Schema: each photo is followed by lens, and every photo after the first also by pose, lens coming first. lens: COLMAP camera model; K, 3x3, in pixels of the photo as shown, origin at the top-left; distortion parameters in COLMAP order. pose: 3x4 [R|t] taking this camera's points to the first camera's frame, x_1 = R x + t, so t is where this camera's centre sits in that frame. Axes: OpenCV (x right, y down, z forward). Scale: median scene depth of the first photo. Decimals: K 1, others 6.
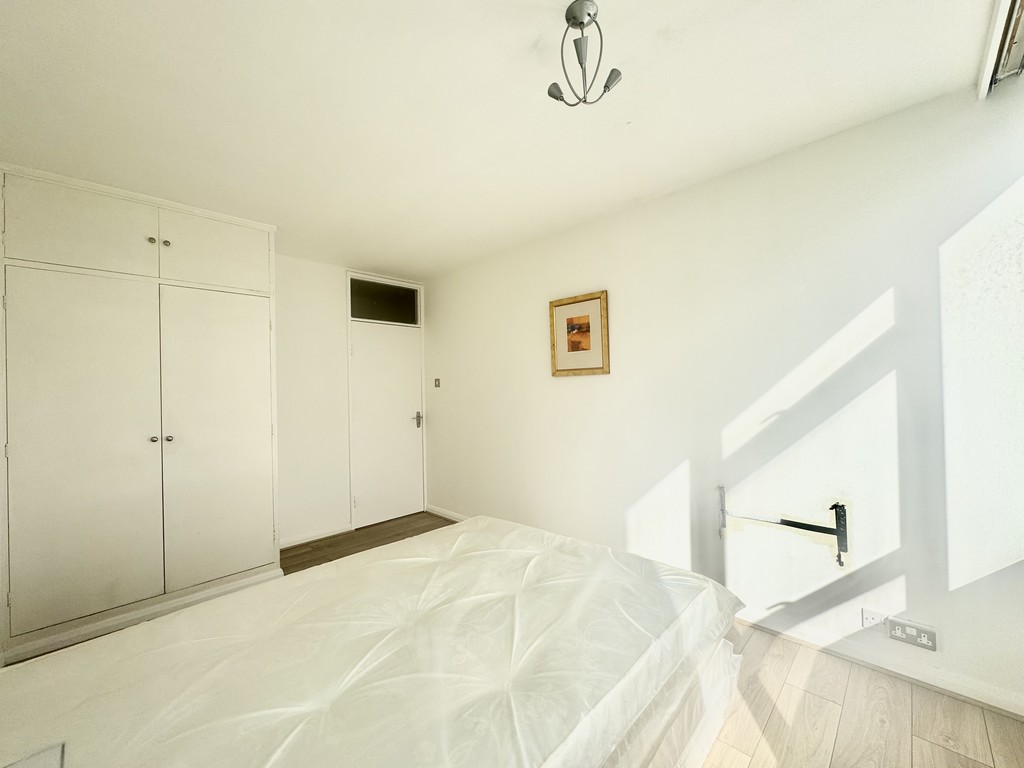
lens RADIAL K [[415.7, 0, 504.9], [0, 415.7, 380.7], [0, 0, 1]] dist [0.000143, 0.000387]
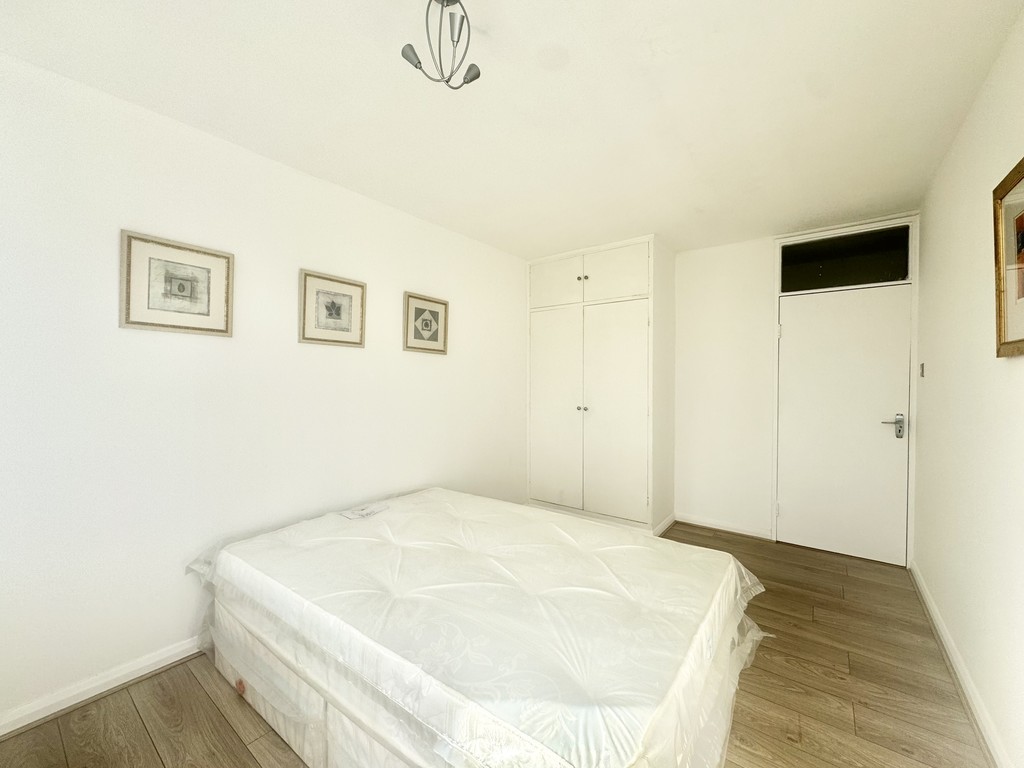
lens RADIAL K [[415.7, 0, 526.1], [0, 415.7, 385.9], [0, 0, 1]] dist [0.000143, 0.000387]
pose [[0.129383, 0.034492, -0.990995, 0.407381], [0.012962, 0.999251, 0.036472, -0.001320], [0.991510, -0.017565, 0.128839, 0.375541]]
